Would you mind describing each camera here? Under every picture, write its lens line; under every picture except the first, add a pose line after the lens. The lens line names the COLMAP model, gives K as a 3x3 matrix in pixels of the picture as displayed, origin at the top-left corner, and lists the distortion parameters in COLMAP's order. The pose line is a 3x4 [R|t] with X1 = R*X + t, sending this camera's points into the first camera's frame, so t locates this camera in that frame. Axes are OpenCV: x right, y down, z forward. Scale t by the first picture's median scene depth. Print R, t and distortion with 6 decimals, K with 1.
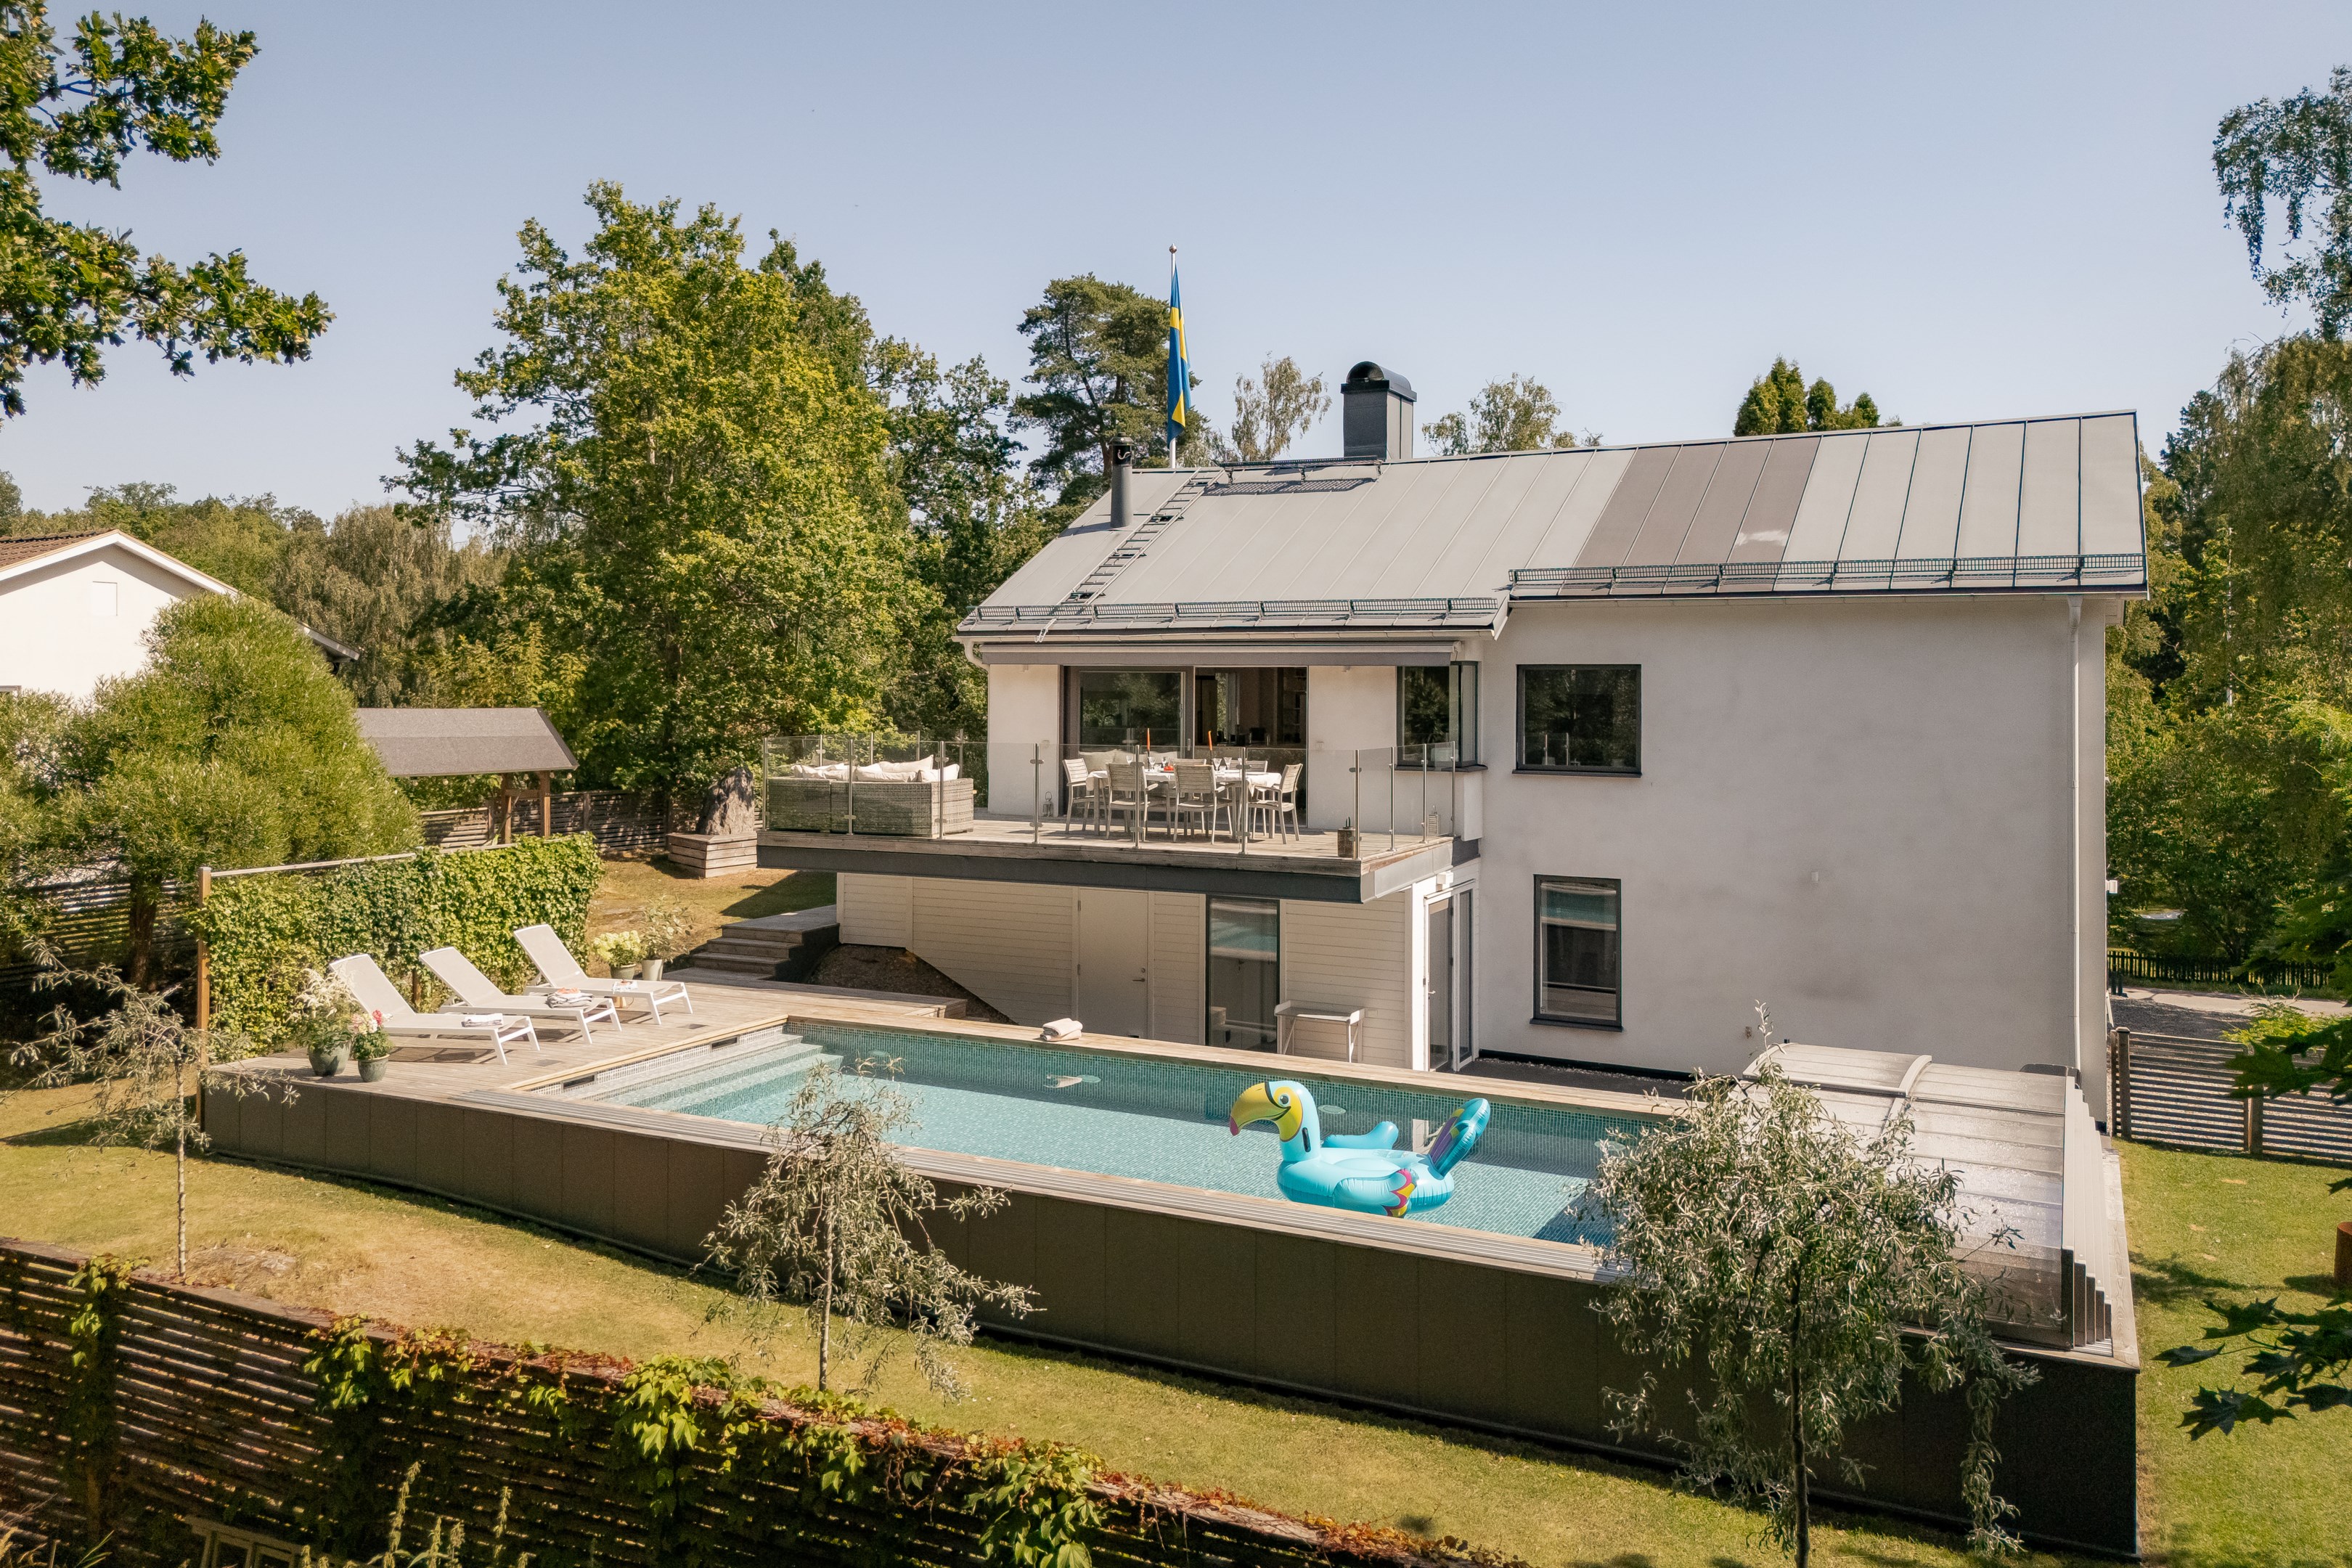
lens RADIAL K [[1734.5, 0, 1171.9], [0, 1734.5, 626.5], [0, 0, 1]] dist [0.043548, -0.000287]
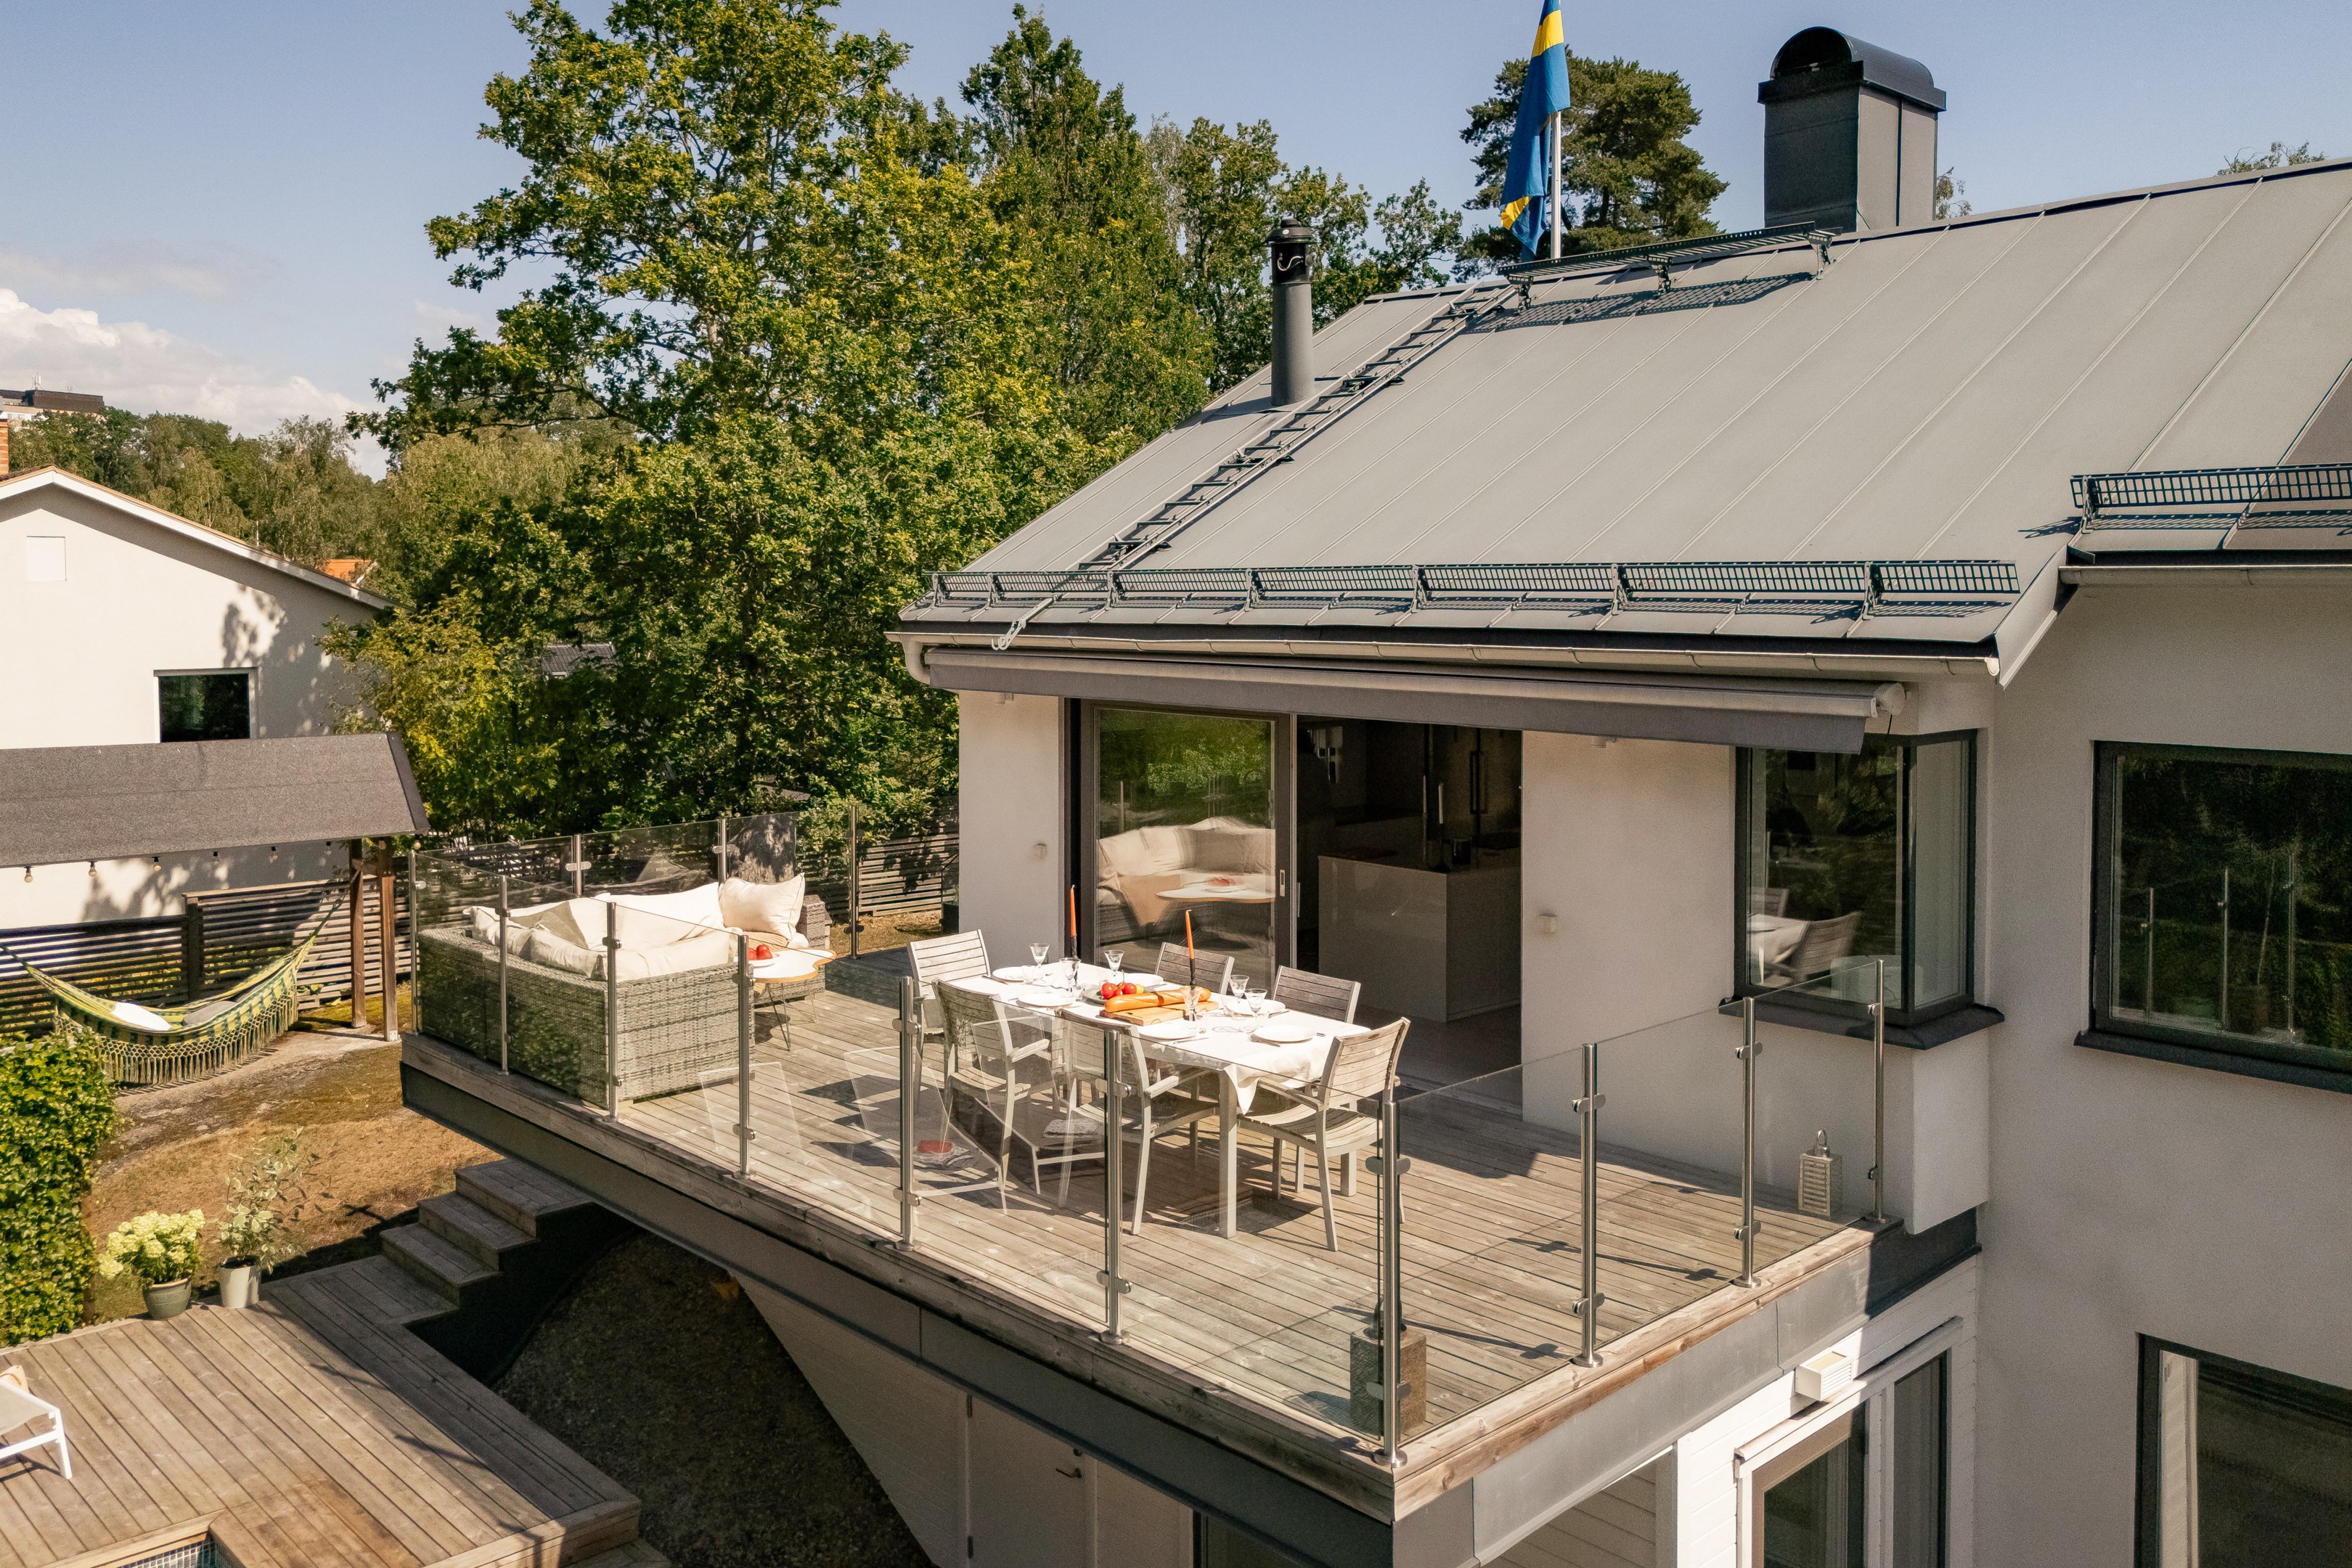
lens RADIAL K [[1734.5, 0, 1171.9], [0, 1734.5, 626.5], [0, 0, 1]] dist [0.043548, -0.000287]
pose [[0.928761, 0.002717, -0.370669, 0.127281], [0.020380, 0.998086, 0.058381, -0.021482], [0.370118, -0.061776, 0.926928, 0.488086]]
